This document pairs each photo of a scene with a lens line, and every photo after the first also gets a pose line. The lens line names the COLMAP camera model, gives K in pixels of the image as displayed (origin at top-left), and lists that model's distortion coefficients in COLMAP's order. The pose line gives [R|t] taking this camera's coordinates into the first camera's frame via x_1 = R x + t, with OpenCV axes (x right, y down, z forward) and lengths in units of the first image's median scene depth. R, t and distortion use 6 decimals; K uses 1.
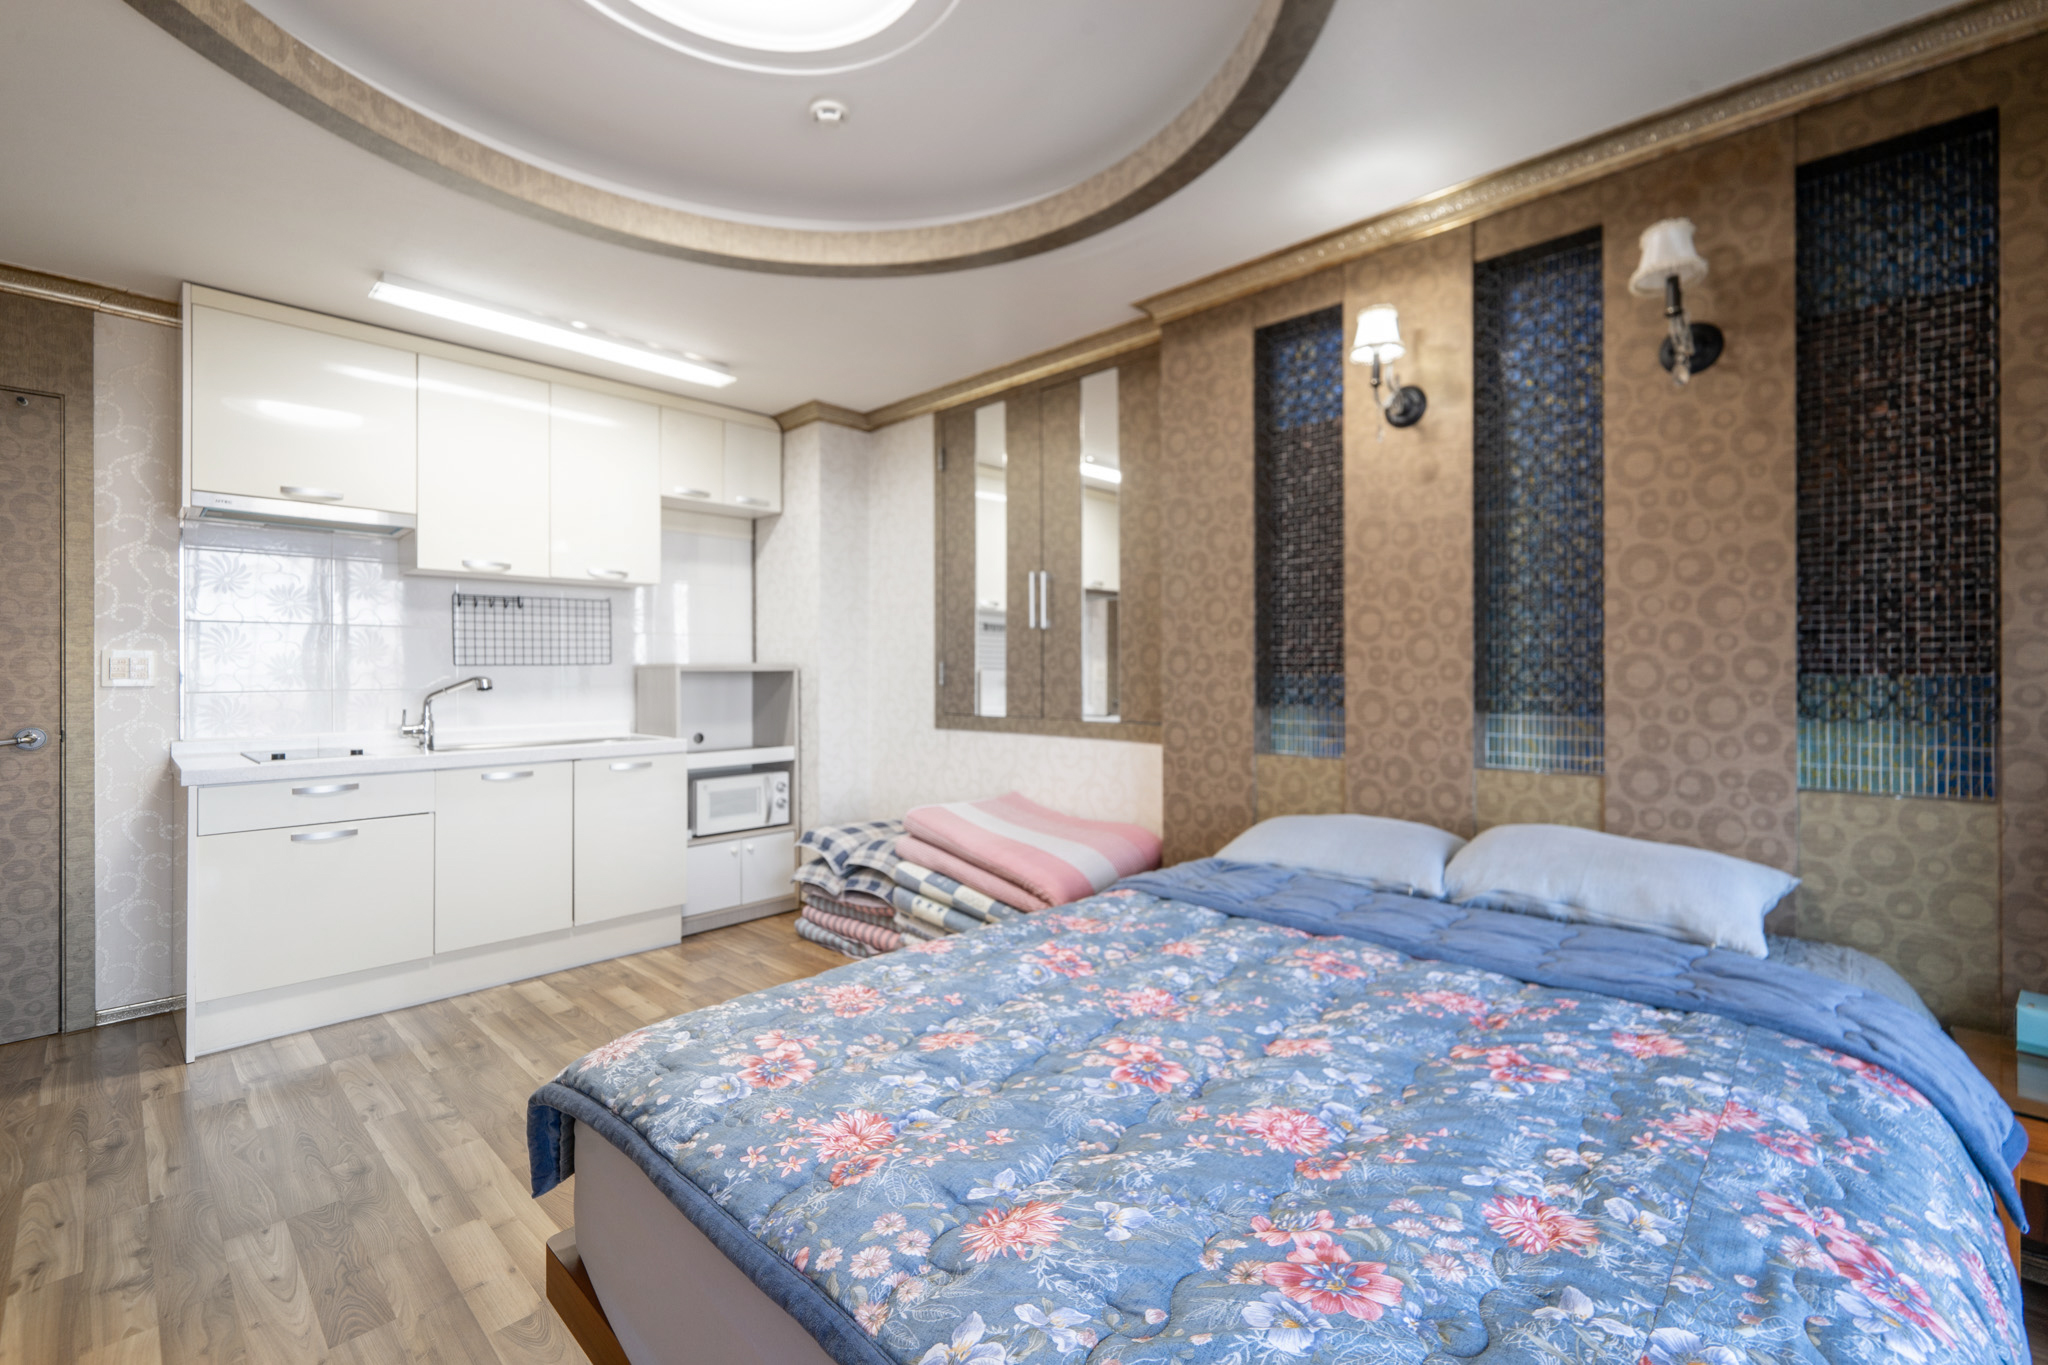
lens RADIAL K [[864.1, 0, 1044.4], [0, 864.1, 682.2], [0, 0, 1]] dist [0.000136, -0.000739]
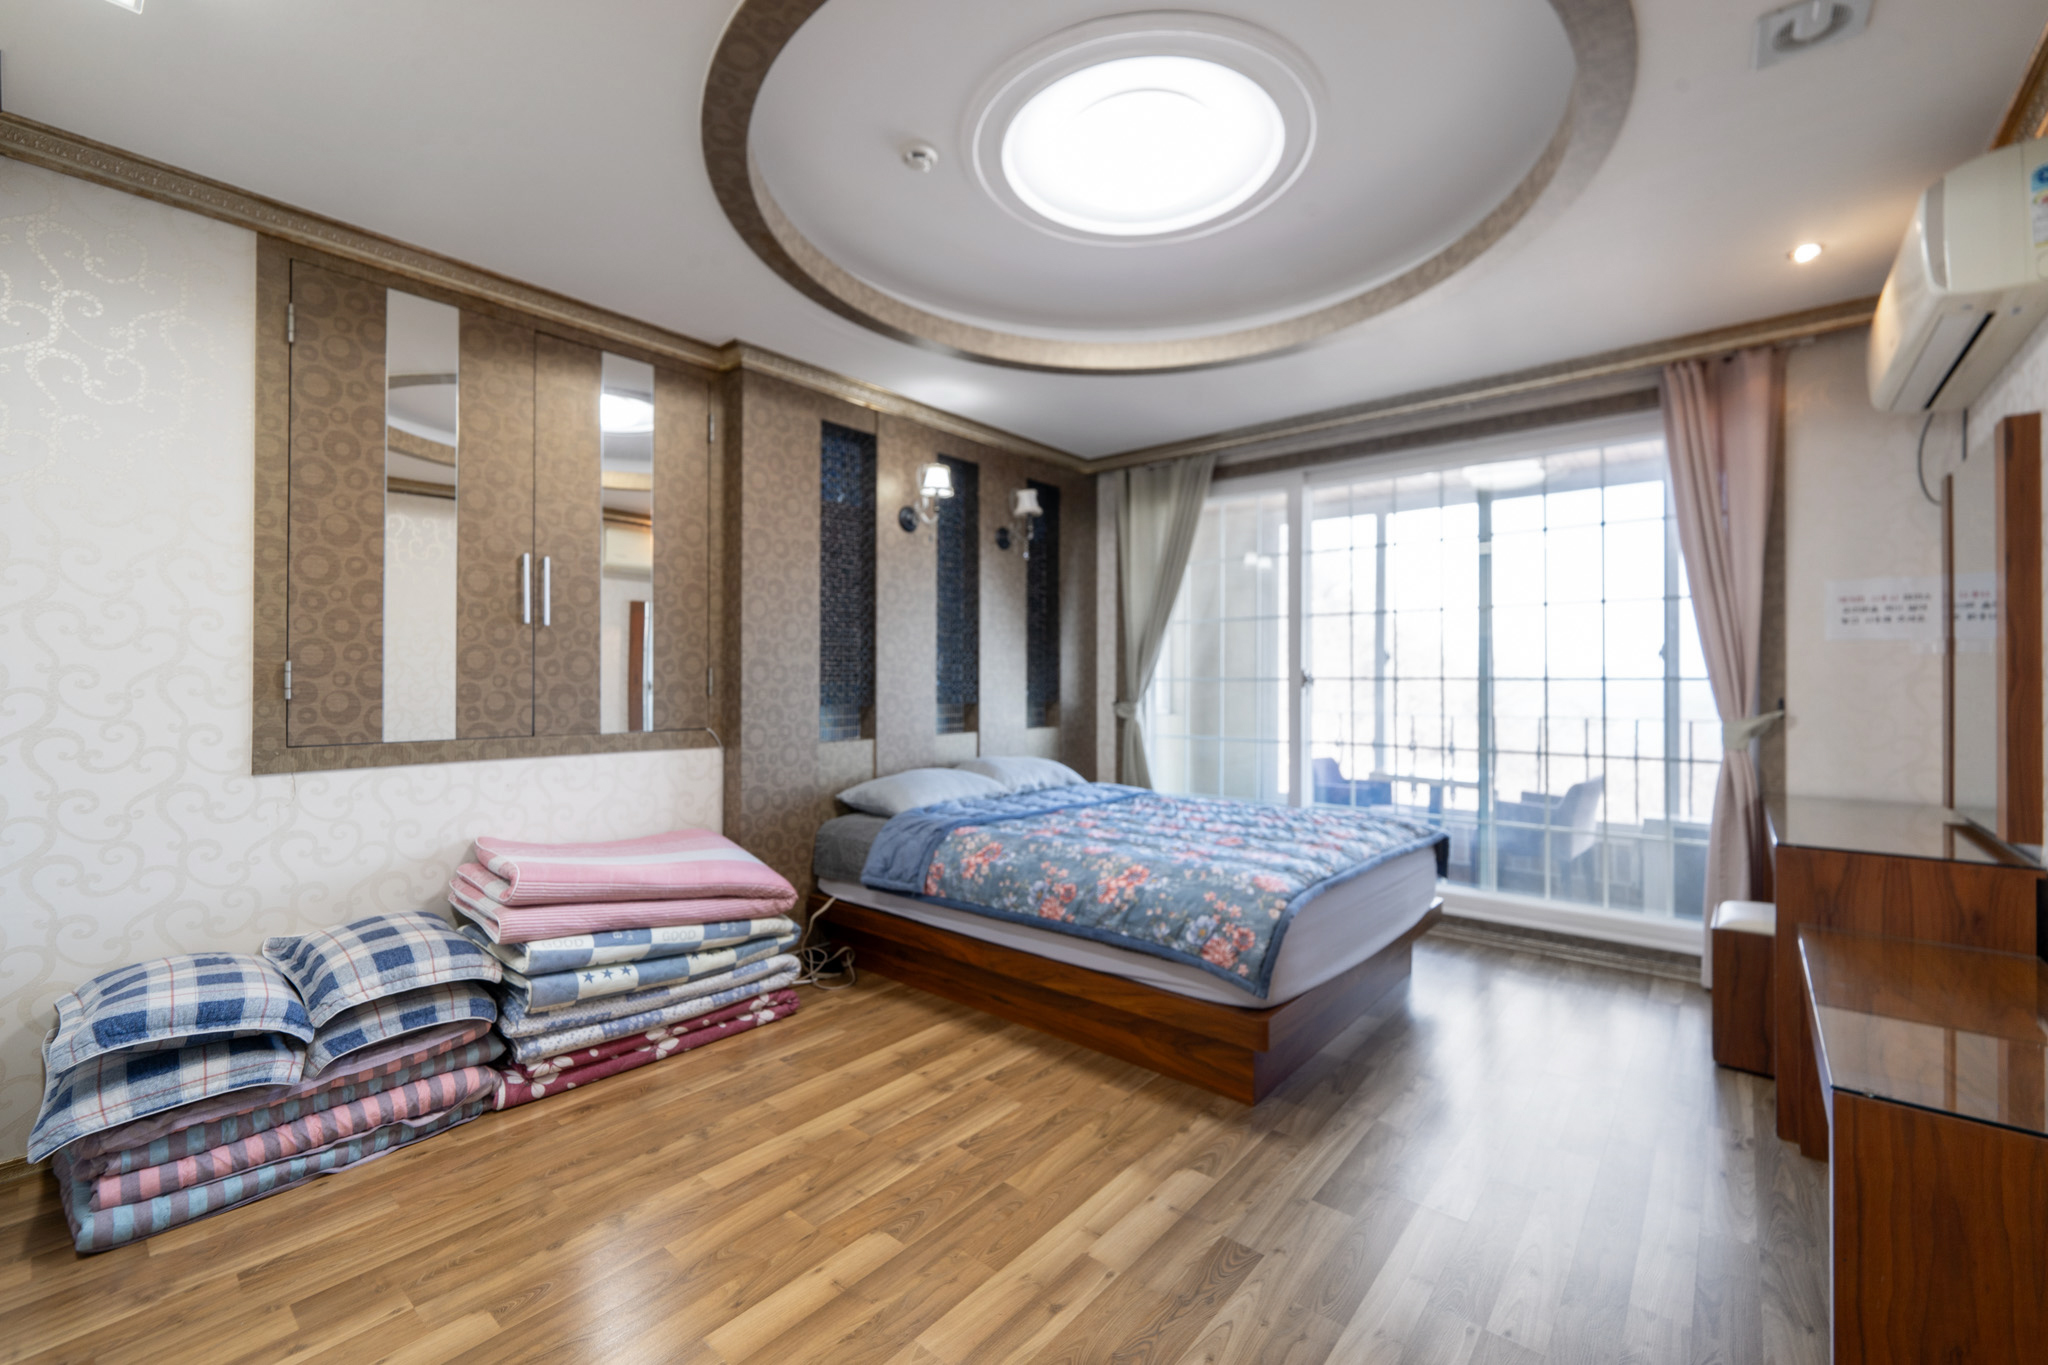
lens RADIAL K [[864.1, 0, 1030.8], [0, 864.1, 682.6], [0, 0, 1]] dist [0.000136, -0.000739]
pose [[-0.055936, 0.002502, 0.998431, -0.869004], [0.008432, 0.999962, -0.002033, -0.002879], [-0.998399, 0.008305, -0.055955, 0.602589]]
